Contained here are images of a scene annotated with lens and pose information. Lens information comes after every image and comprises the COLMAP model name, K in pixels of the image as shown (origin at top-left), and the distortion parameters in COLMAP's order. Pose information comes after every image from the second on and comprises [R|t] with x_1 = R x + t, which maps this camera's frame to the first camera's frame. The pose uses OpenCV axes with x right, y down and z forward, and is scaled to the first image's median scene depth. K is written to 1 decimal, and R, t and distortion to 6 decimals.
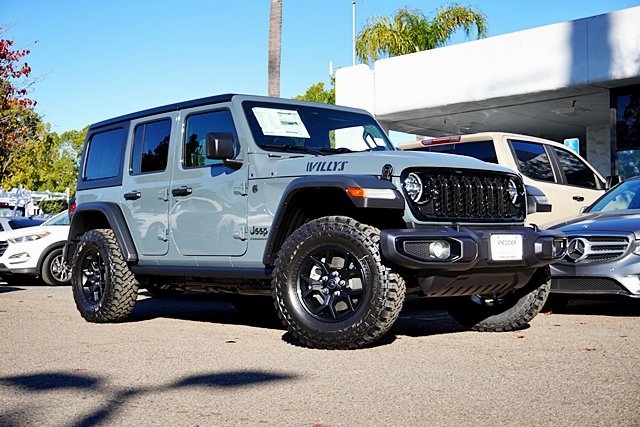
lens RADIAL K [[937.3, 0, 320.0], [0, 937.3, 213.5], [0, 0, 1]] dist [0.016173, 0.028077]
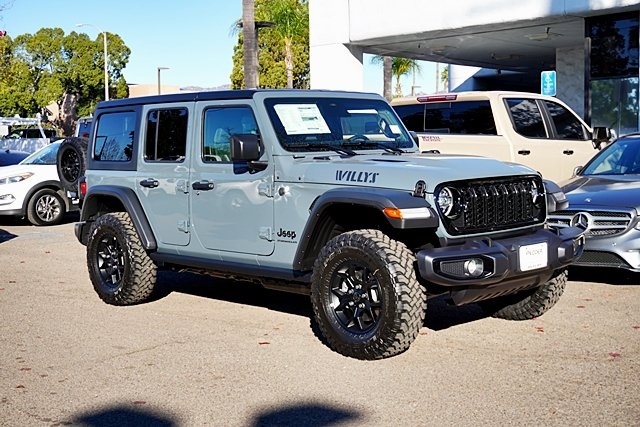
lens RADIAL K [[921.7, 0, 320.0], [0, 921.7, 213.5], [0, 0, 1]] dist [0.052394, 0.019051]
pose [[0.998494, -0.018336, 0.051703, -0.081494], [0.011834, 0.992290, 0.123370, -0.127934], [-0.053566, -0.122573, 0.991013, 0.004452]]
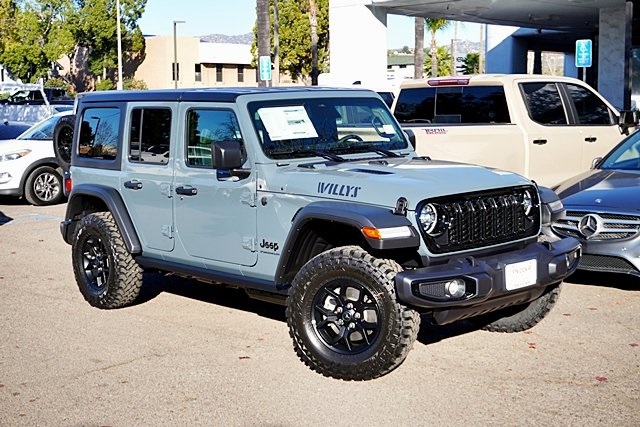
lens RADIAL K [[1006.0, 0, 320.0], [0, 1006.0, 213.5], [0, 0, 1]] dist [0.025075, 0.089220]
pose [[0.999808, -0.014618, 0.013084, -0.025430], [0.012244, 0.986044, 0.166034, -0.190577], [-0.015328, -0.165842, 0.986033, -0.038153]]
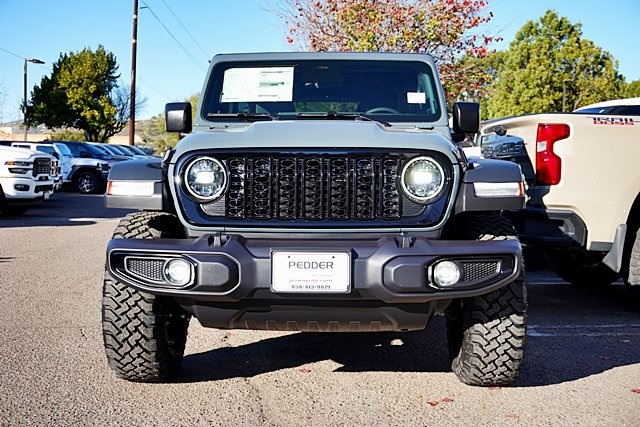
lens RADIAL K [[810.6, 0, 320.0], [0, 810.6, 213.5], [0, 0, 1]] dist [0.001618, 0.003410]
pose [[0.724935, 0.044550, -0.687375, 0.534938], [0.018643, 0.996272, 0.084232, -0.046365], [0.688565, -0.073878, 0.721402, 0.554900]]
